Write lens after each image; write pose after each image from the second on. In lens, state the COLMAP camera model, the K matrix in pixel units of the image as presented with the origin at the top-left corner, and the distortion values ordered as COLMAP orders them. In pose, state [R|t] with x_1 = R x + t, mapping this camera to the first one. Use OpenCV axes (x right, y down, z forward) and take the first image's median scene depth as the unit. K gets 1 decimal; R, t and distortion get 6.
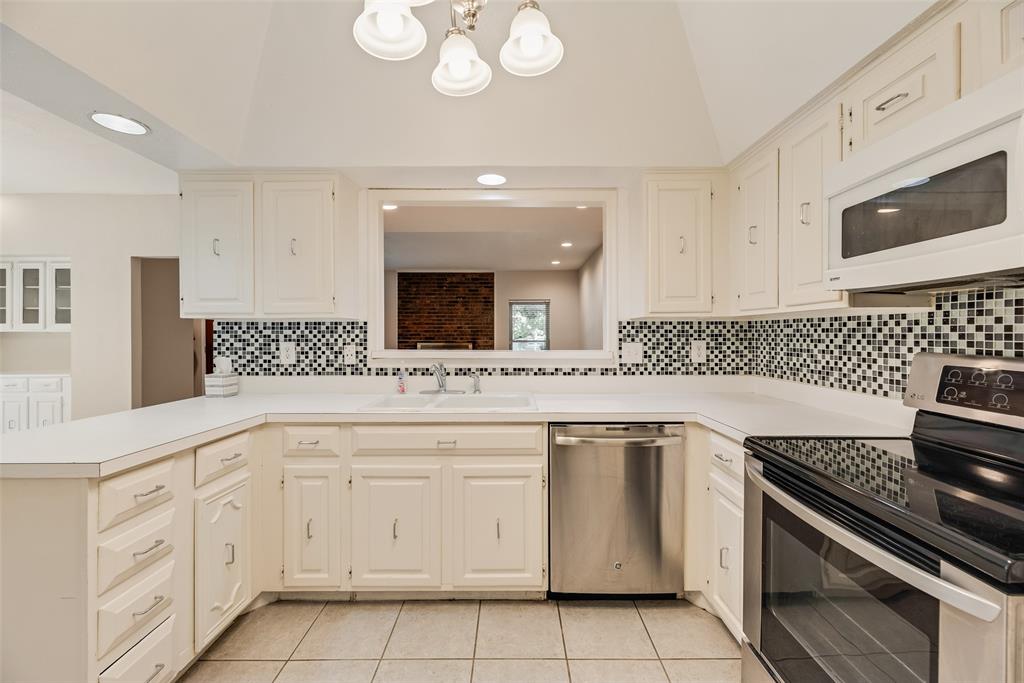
lens RADIAL K [[414.8, 0, 515.3], [0, 414.8, 337.4], [0, 0, 1]] dist [0.002592, -0.000170]
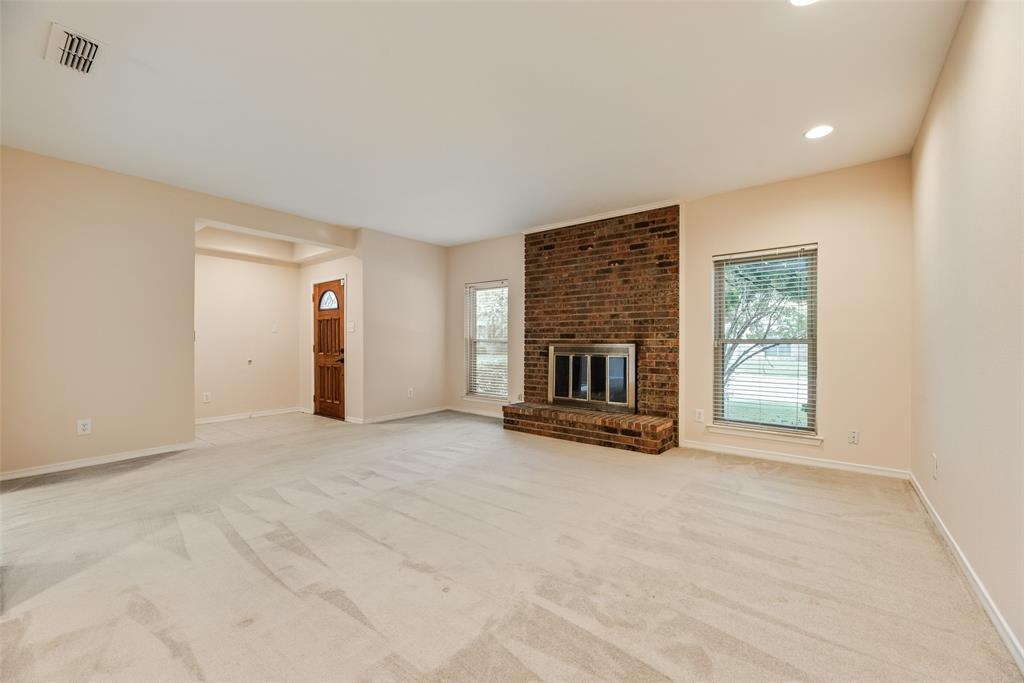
lens RADIAL K [[414.8, 0, 512.7], [0, 414.8, 345.5], [0, 0, 1]] dist [0.002592, -0.000170]
pose [[0.785706, 0.006566, -0.618565, 0.384675], [-0.005299, 0.999978, 0.003884, 0.052233], [0.618578, 0.000226, 0.785724, 1.779316]]
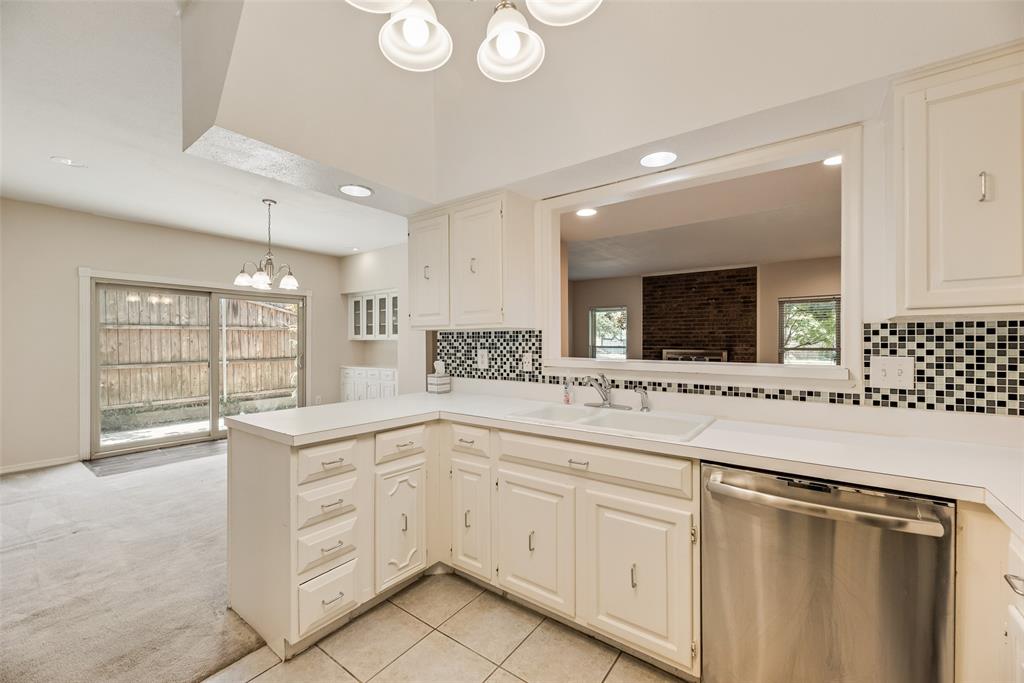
lens RADIAL K [[414.8, 0, 514.4], [0, 414.8, 344.3], [0, 0, 1]] dist [0.002592, -0.000170]
pose [[0.803701, 0.003986, -0.595021, 0.204025], [-0.001878, 0.999990, 0.004162, -0.007673], [0.595031, -0.002228, 0.803700, 0.143618]]
